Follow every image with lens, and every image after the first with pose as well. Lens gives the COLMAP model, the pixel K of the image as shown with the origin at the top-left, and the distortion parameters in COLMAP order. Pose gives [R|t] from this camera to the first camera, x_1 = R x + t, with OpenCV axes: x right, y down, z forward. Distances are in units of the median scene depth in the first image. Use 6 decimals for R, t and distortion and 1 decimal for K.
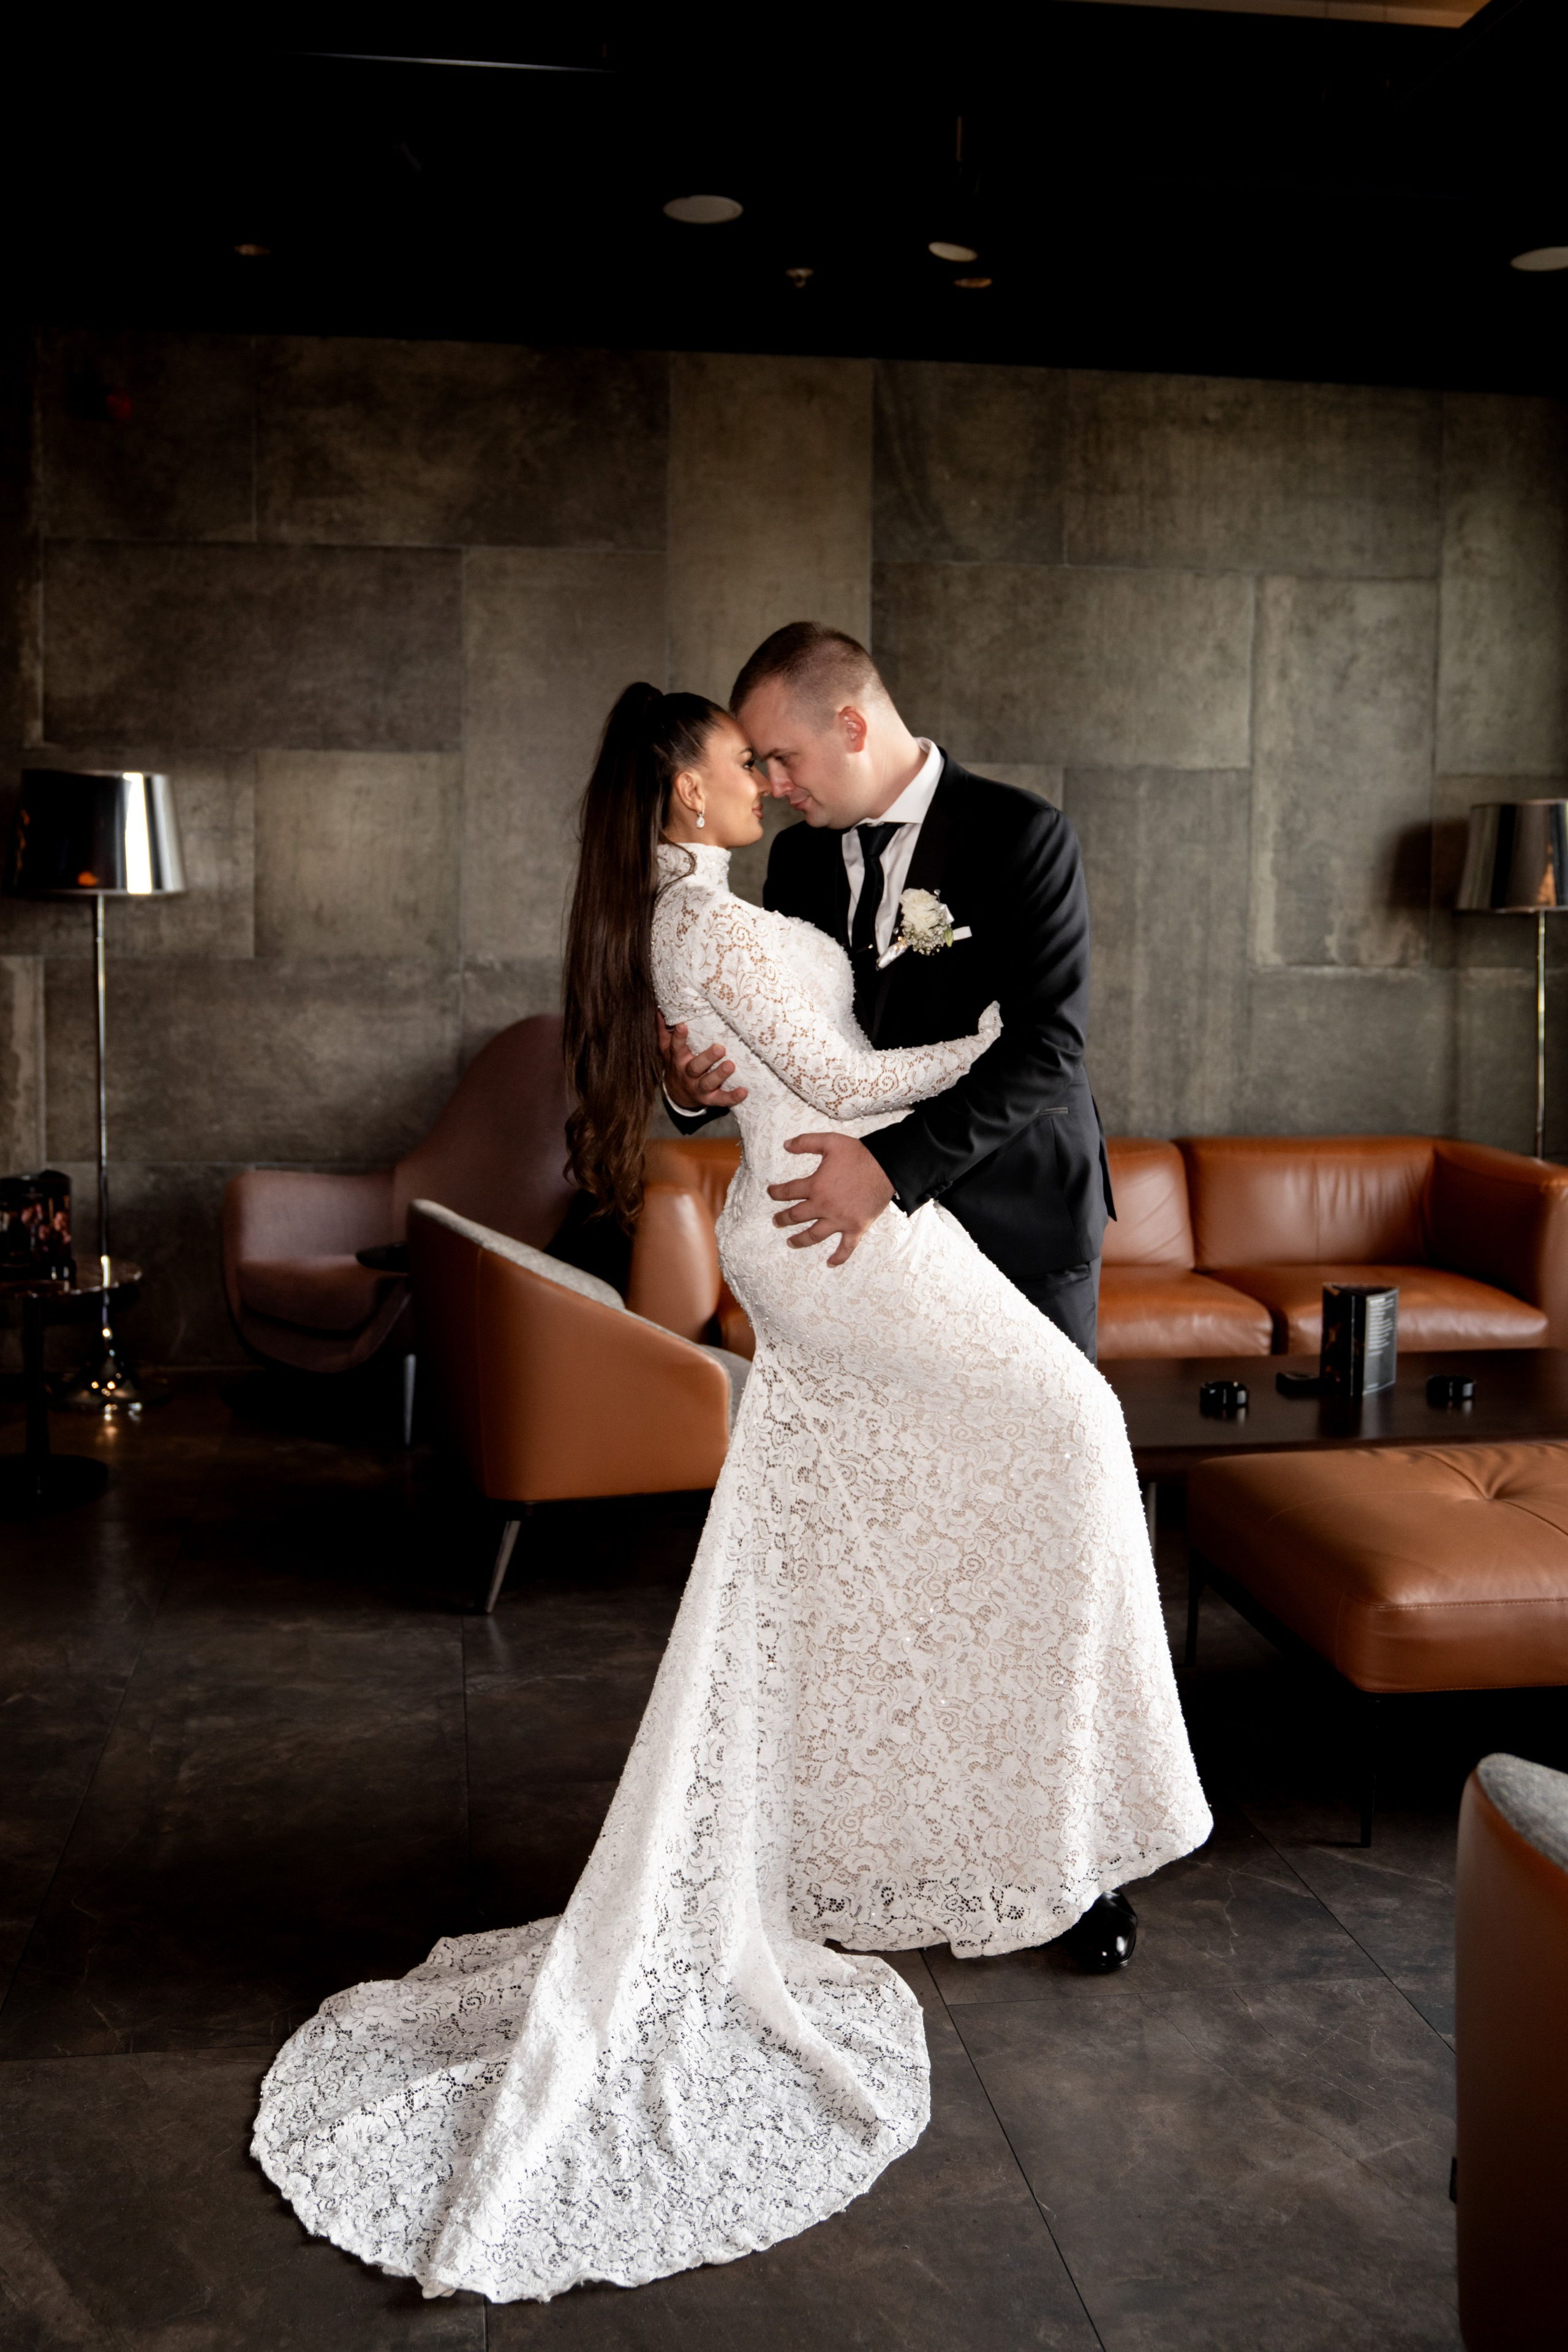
lens RADIAL K [[2079.3, 0, 746.4], [0, 2079.3, 1044.9], [0, 0, 1]] dist [-0.097307, 0.115925]
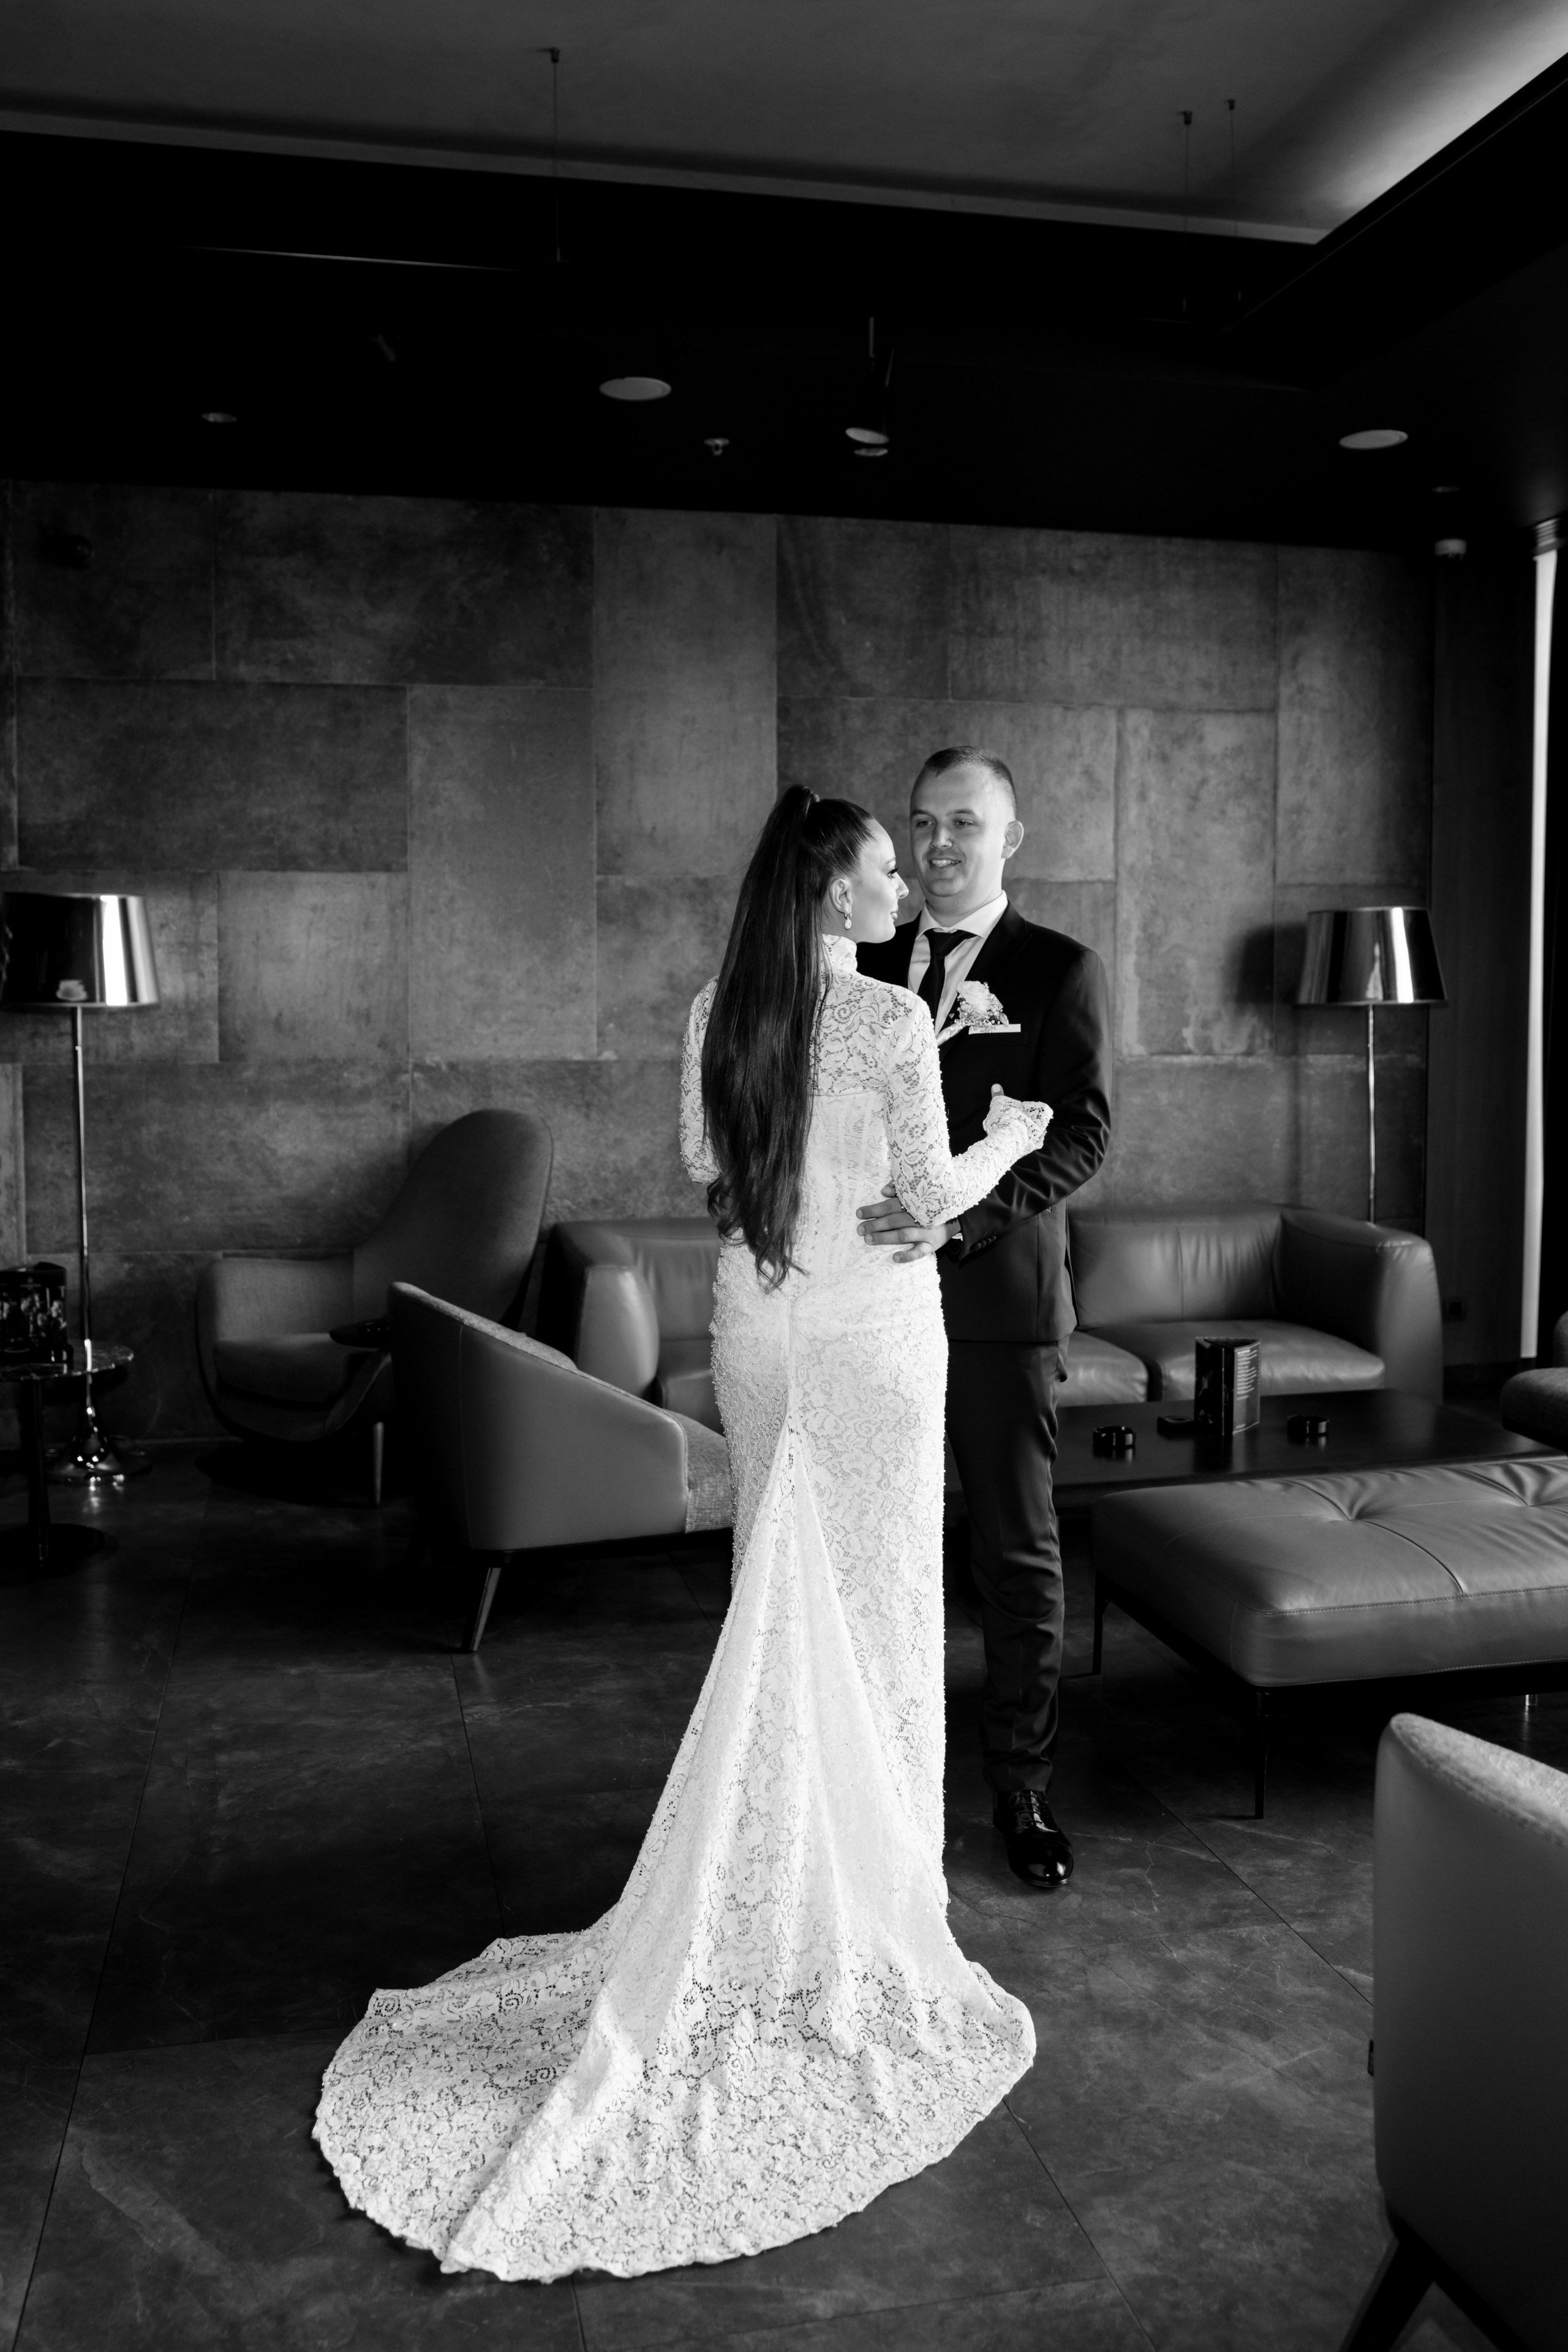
lens RADIAL K [[1941.2, 0, 785.0], [0, 1941.2, 1121.5], [0, 0, 1]] dist [-0.097735, 0.113843]
pose [[0.996398, -0.016304, 0.083219, -0.026019], [0.016419, 0.999865, -0.000696, -0.005234], [-0.083196, 0.002059, 0.996531, -0.034743]]
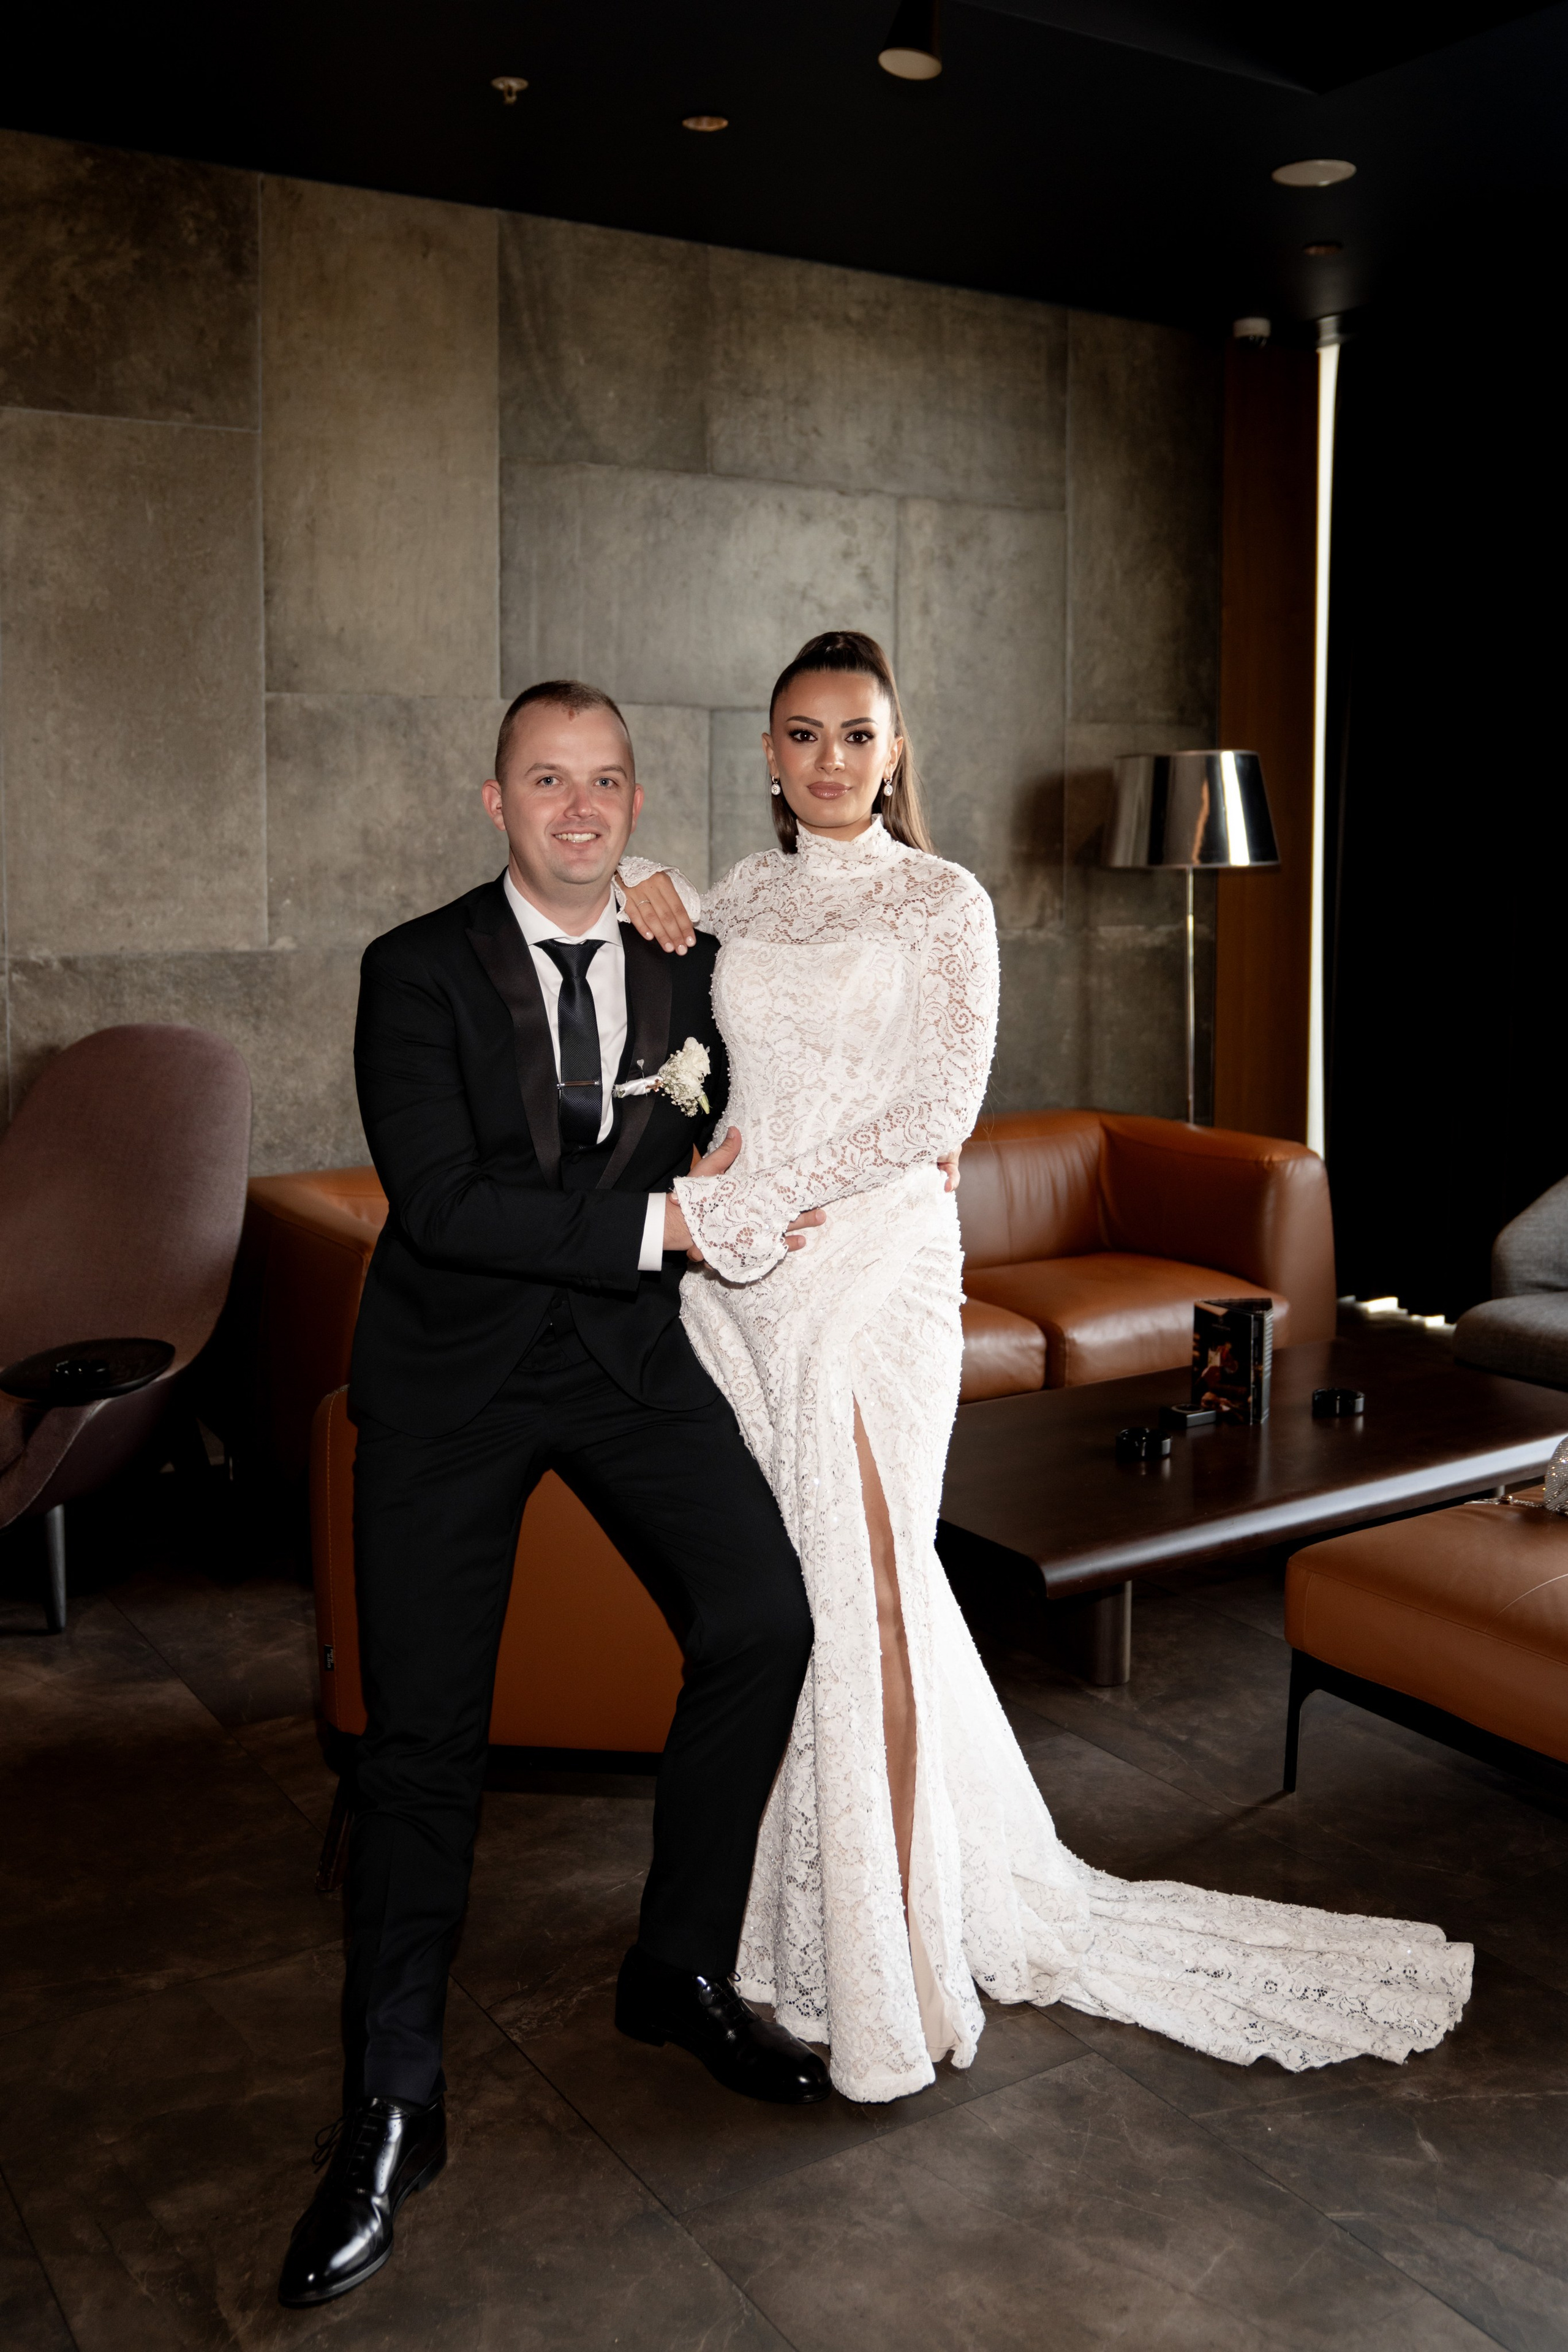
lens RADIAL K [[2118.8, 0, 780.5], [0, 2118.8, 1029.2], [0, 0, 1]] dist [-0.107039, 0.136315]
pose [[0.912548, -0.046282, 0.406342, -0.192991], [0.036788, 0.998838, 0.031149, -0.028486], [-0.407311, -0.013476, 0.913190, 0.190433]]
